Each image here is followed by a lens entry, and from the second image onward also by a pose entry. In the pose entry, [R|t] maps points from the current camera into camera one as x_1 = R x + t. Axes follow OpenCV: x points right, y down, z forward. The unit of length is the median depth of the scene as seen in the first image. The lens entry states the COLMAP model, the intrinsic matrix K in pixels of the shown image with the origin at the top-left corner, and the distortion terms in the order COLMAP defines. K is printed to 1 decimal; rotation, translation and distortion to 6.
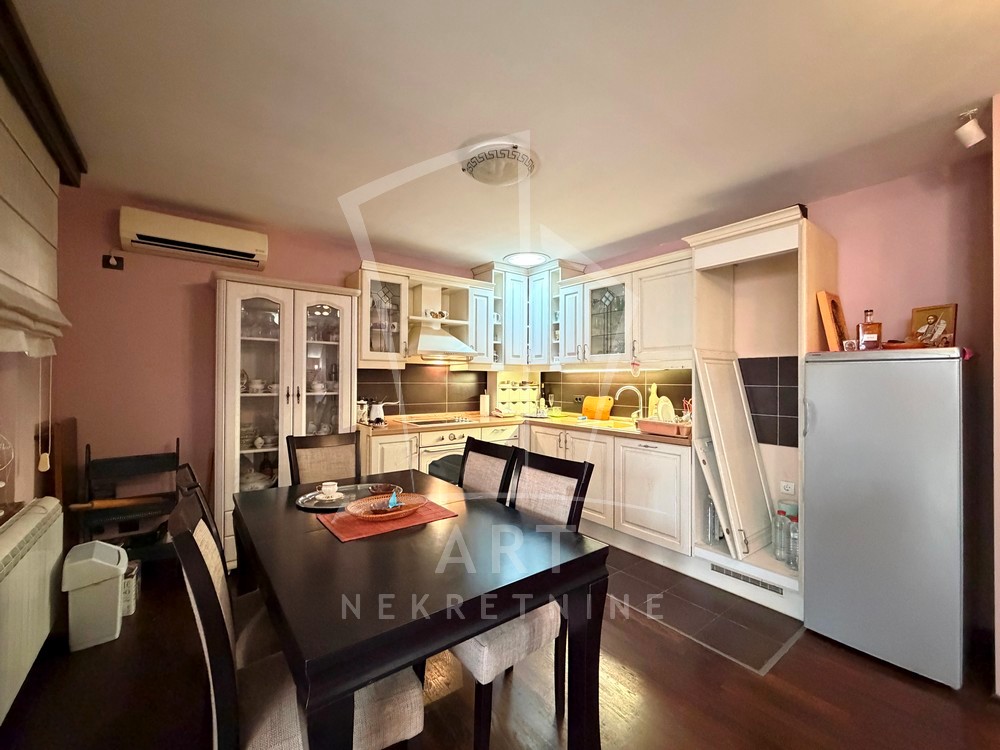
lens RADIAL K [[401.9, 0, 496.2], [0, 401.9, 375.5], [0, 0, 1]] dist [0.000853, 0.000231]
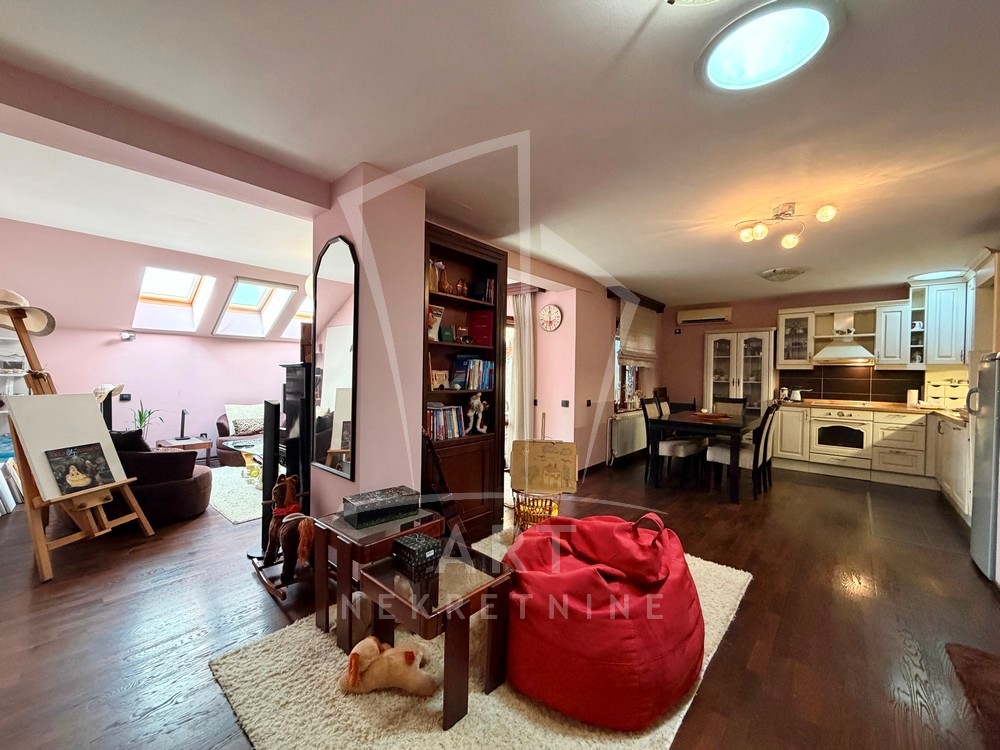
lens RADIAL K [[401.9, 0, 496.2], [0, 401.9, 375.5], [0, 0, 1]] dist [0.000853, 0.000231]
pose [[0.209080, 0.007699, -0.977868, 1.084196], [-0.007724, 0.999951, 0.006221, 0.008245], [0.977868, 0.006252, 0.209129, -0.575828]]
